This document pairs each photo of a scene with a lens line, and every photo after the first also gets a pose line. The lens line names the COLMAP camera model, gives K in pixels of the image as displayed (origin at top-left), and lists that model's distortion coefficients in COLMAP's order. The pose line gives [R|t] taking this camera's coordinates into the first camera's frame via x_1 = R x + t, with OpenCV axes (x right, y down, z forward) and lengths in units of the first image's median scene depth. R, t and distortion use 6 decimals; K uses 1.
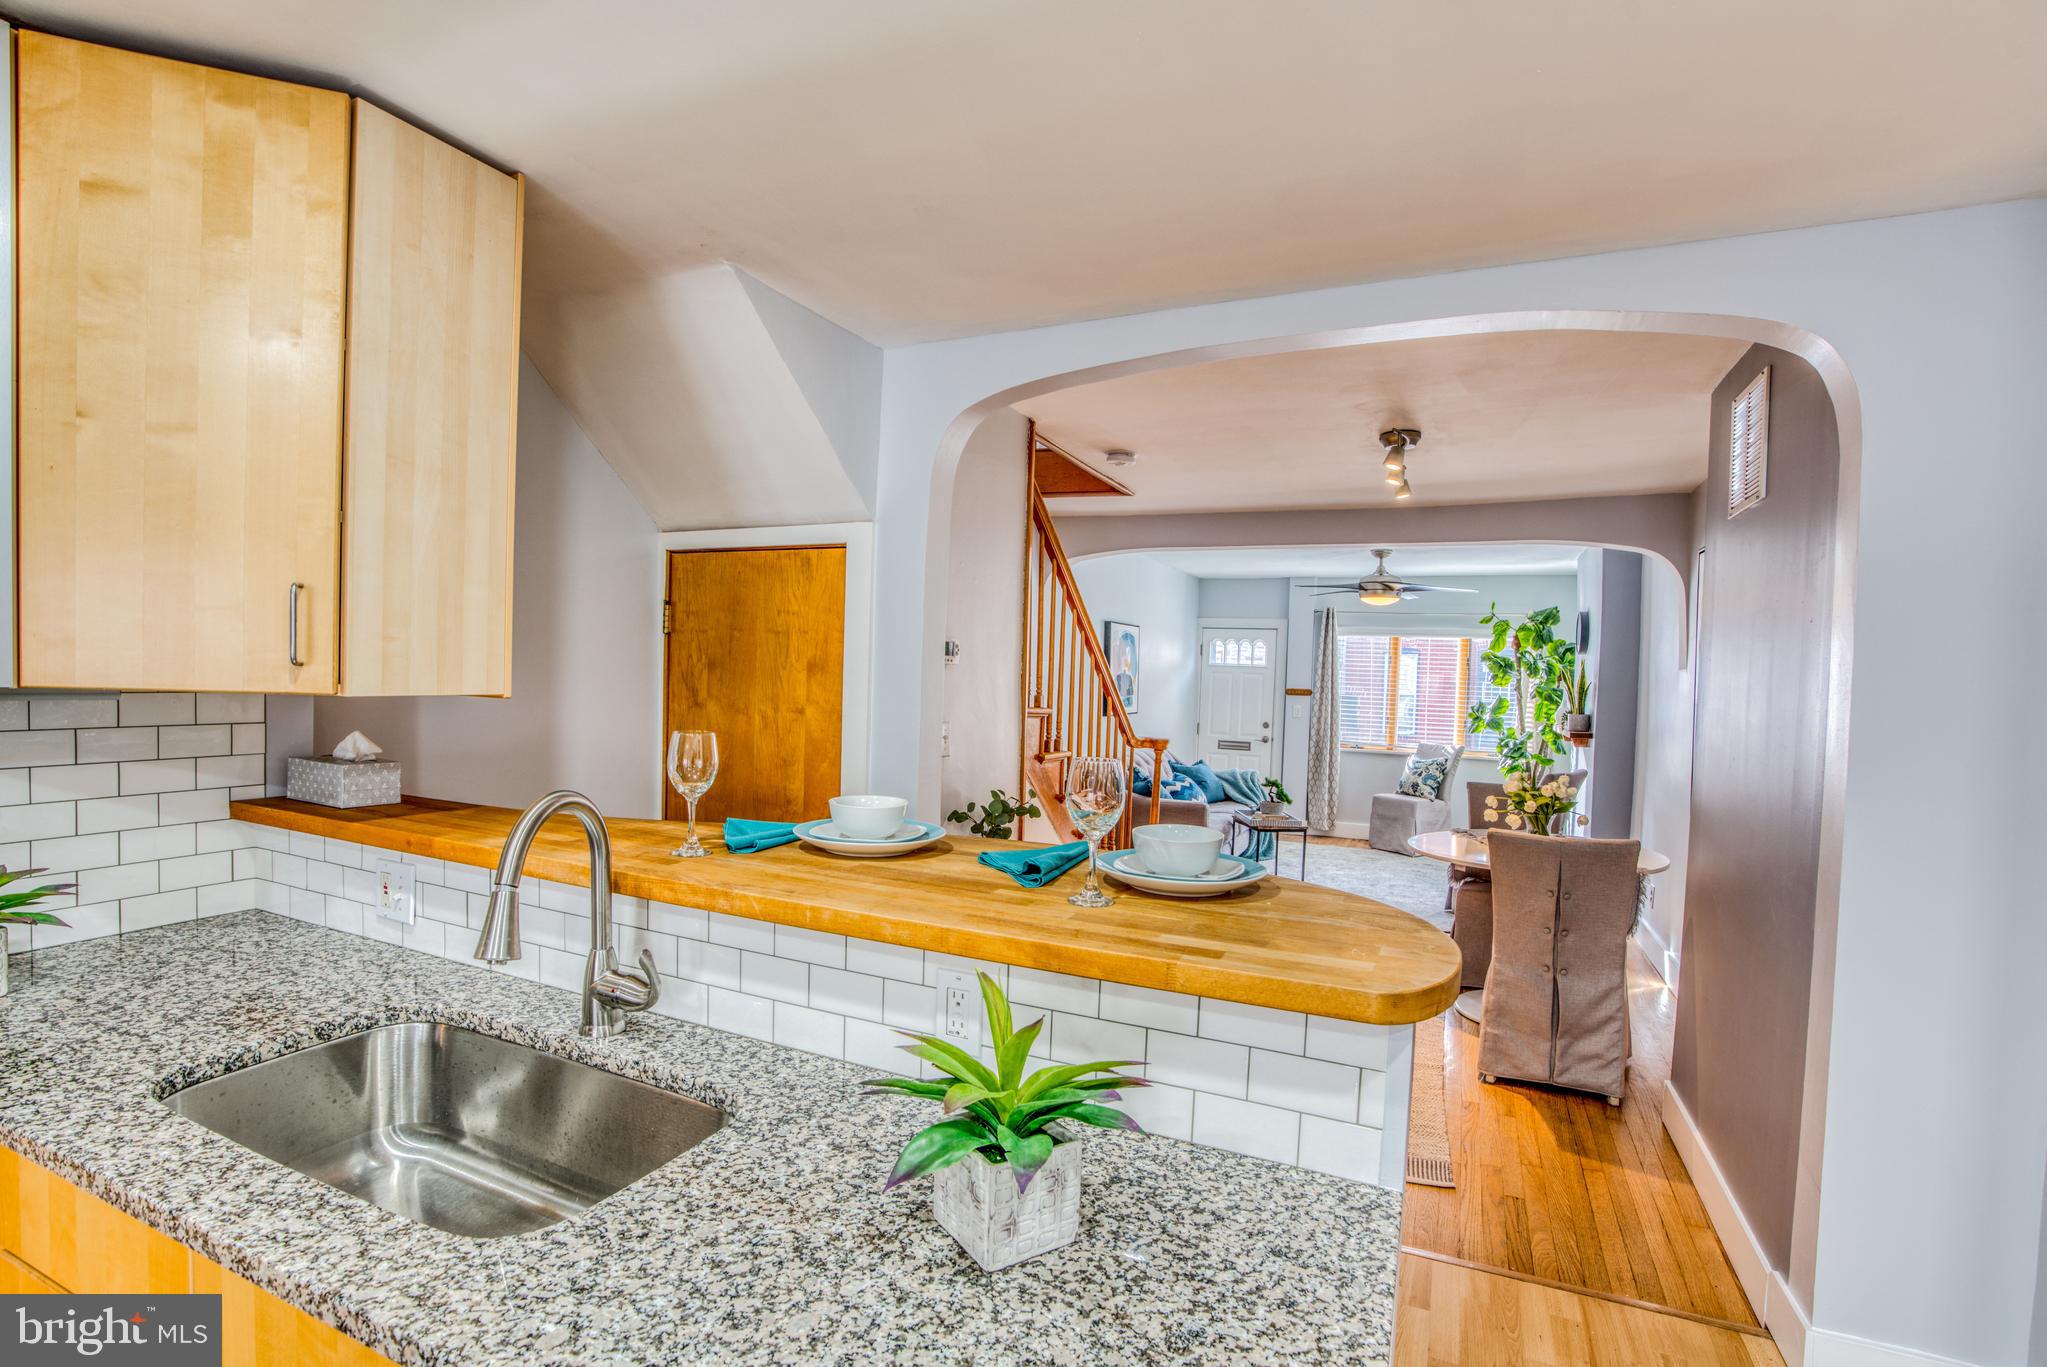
lens RADIAL K [[961.5, 0, 1013.8], [0, 961.5, 707.6], [0, 0, 1]] dist [-0.077535, 0.033007]
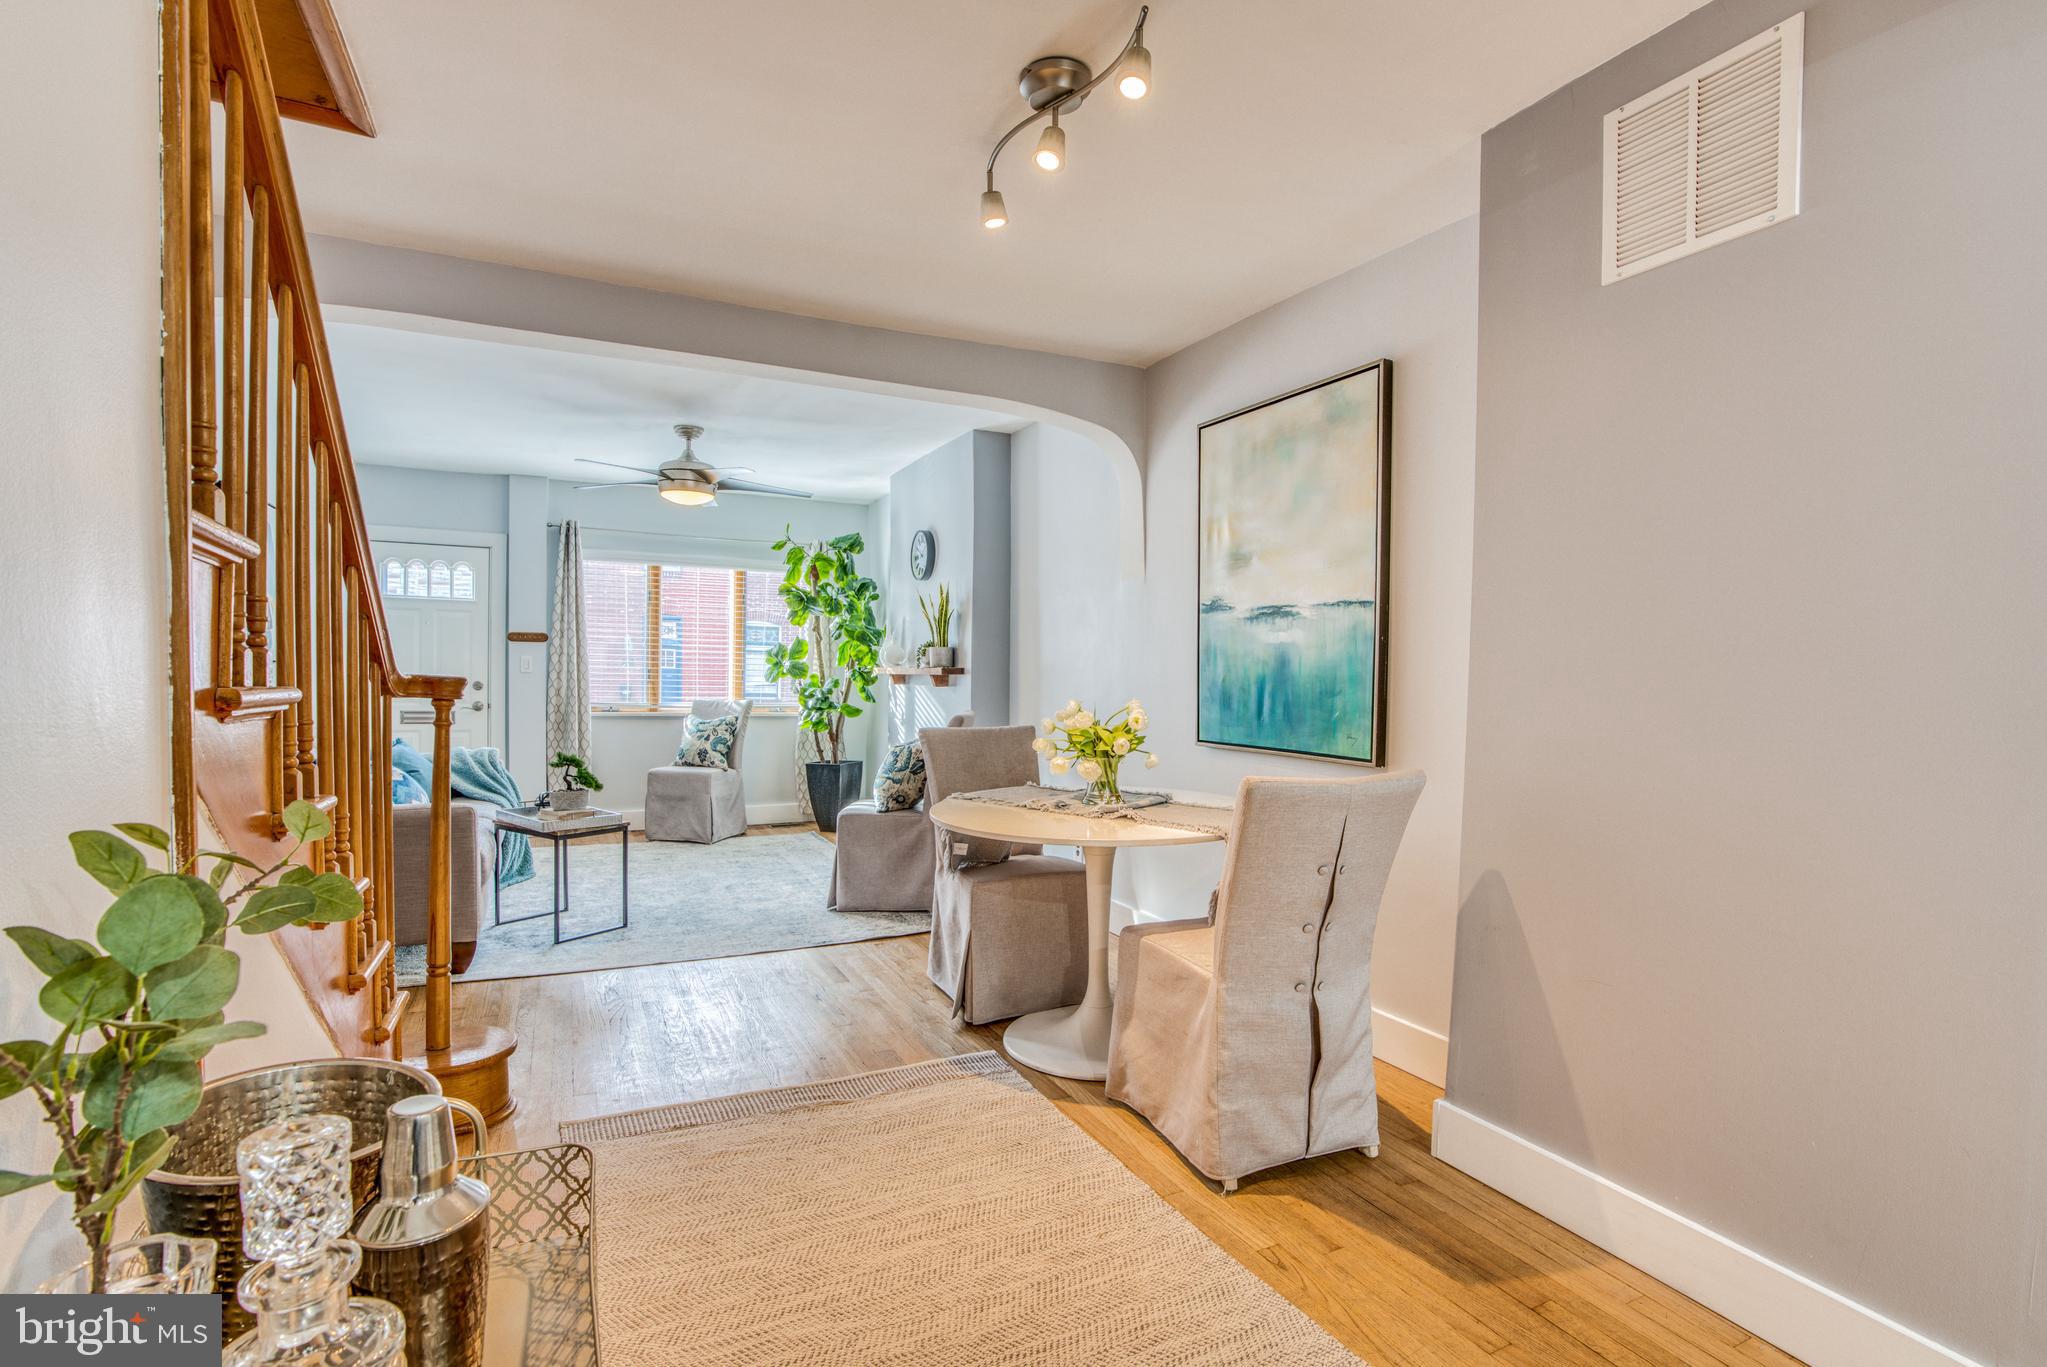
lens RADIAL K [[961.5, 0, 1013.8], [0, 961.5, 707.6], [0, 0, 1]] dist [-0.077535, 0.033007]
pose [[0.636342, -0.045702, 0.770052, -0.019308], [0.029254, 0.998955, 0.035113, 0.026970], [-0.770852, 0.000183, 0.637014, 0.329773]]
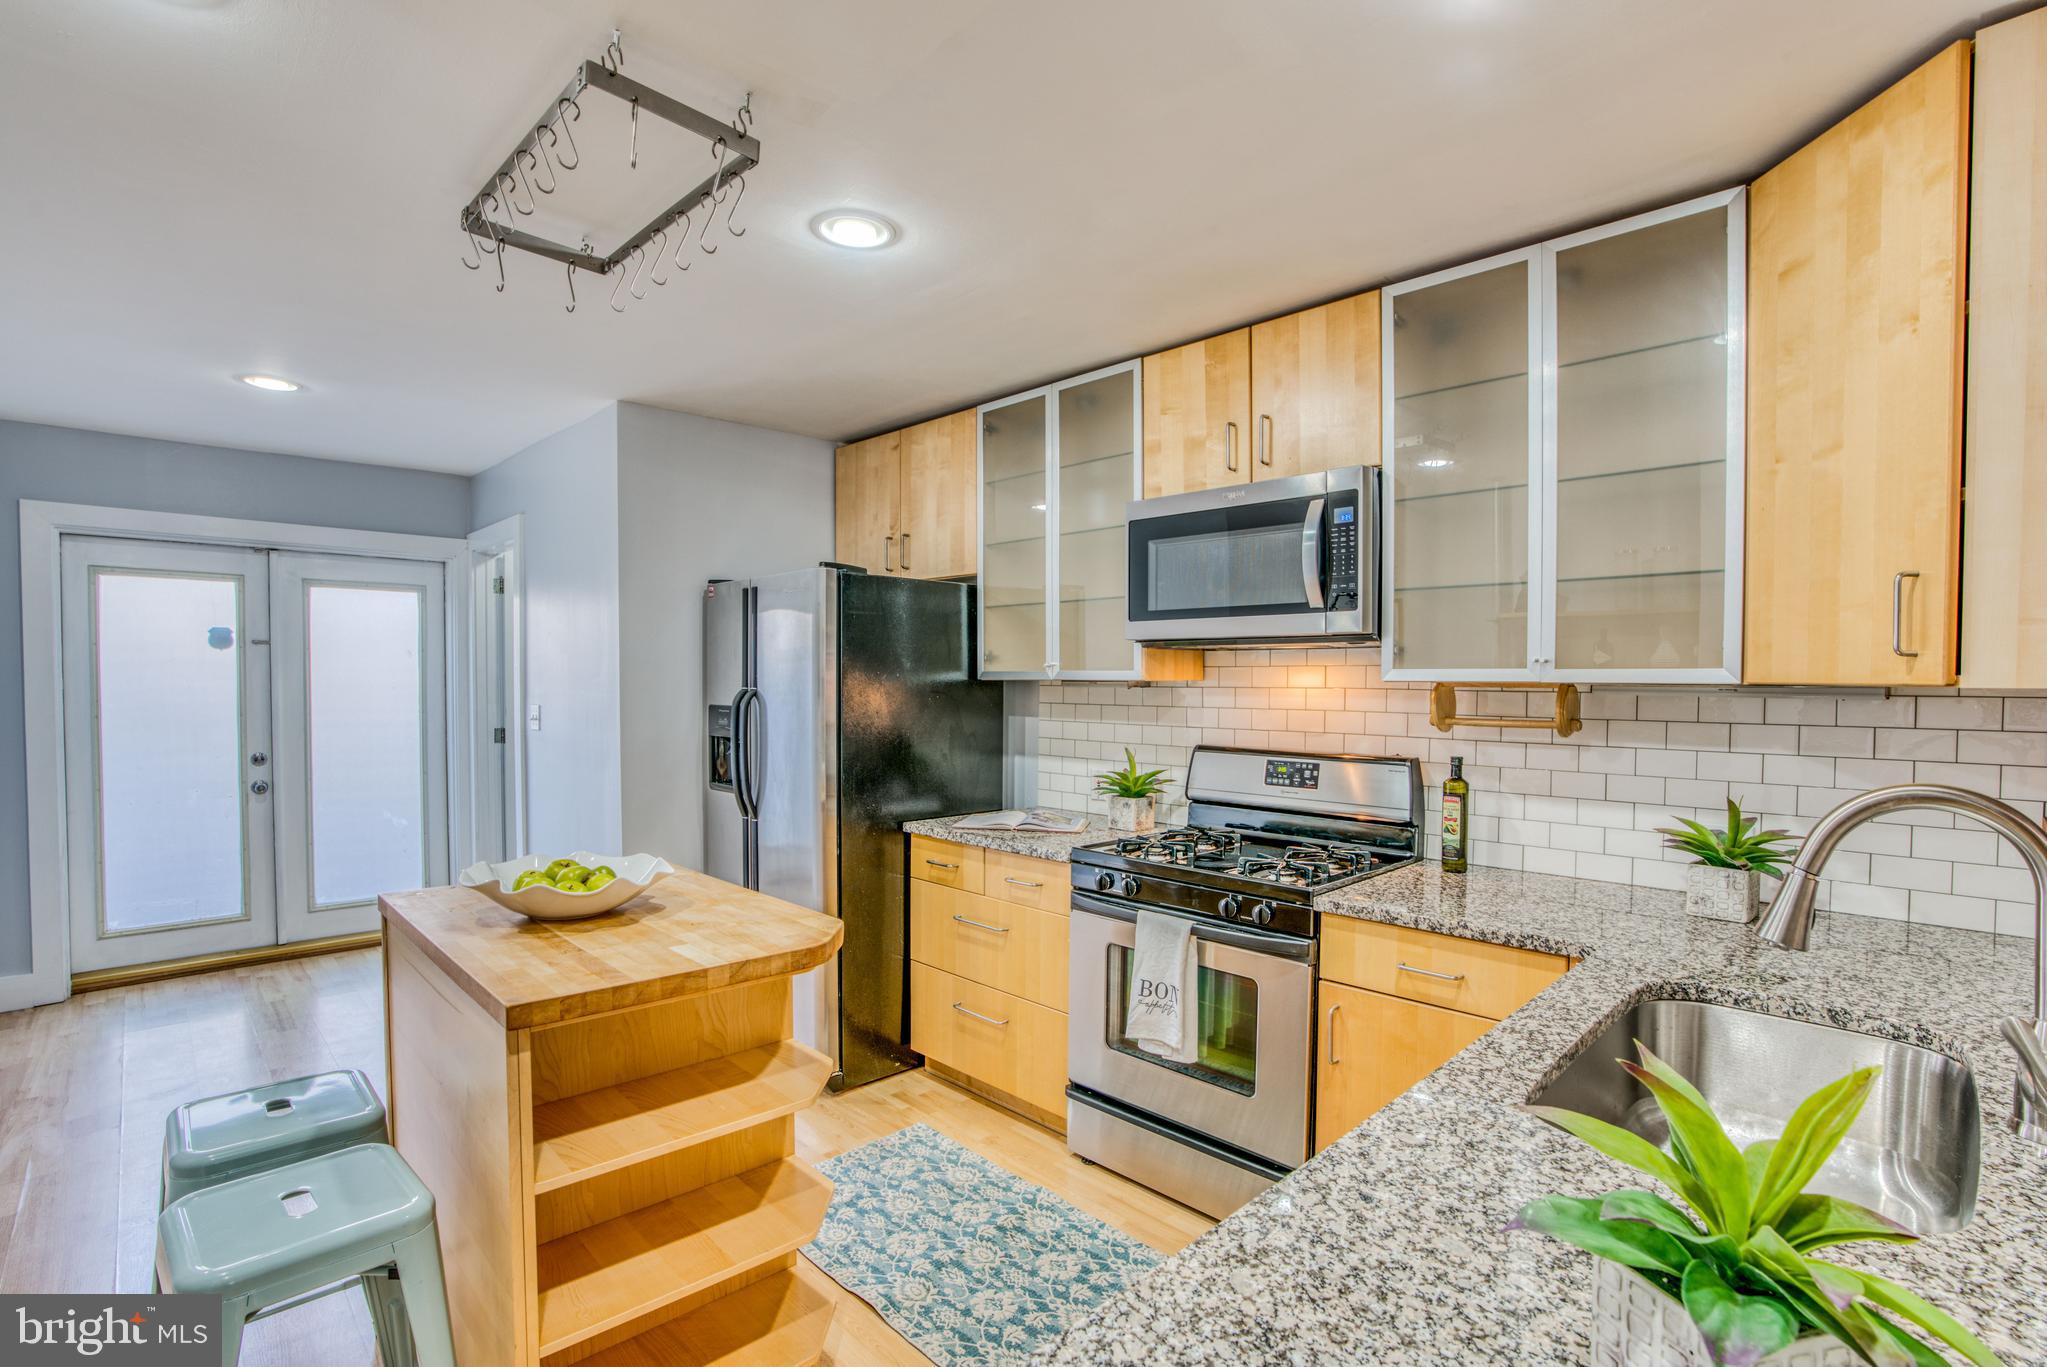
lens RADIAL K [[963.2, 0, 1017.5], [0, 963.2, 706.1], [0, 0, 1]] dist [-0.063319, 0.024122]
pose [[-0.358263, -0.010068, -0.933566, 0.096846], [-0.053953, 0.998494, 0.009936, 0.009851], [0.932060, 0.053928, -0.358267, 0.096578]]
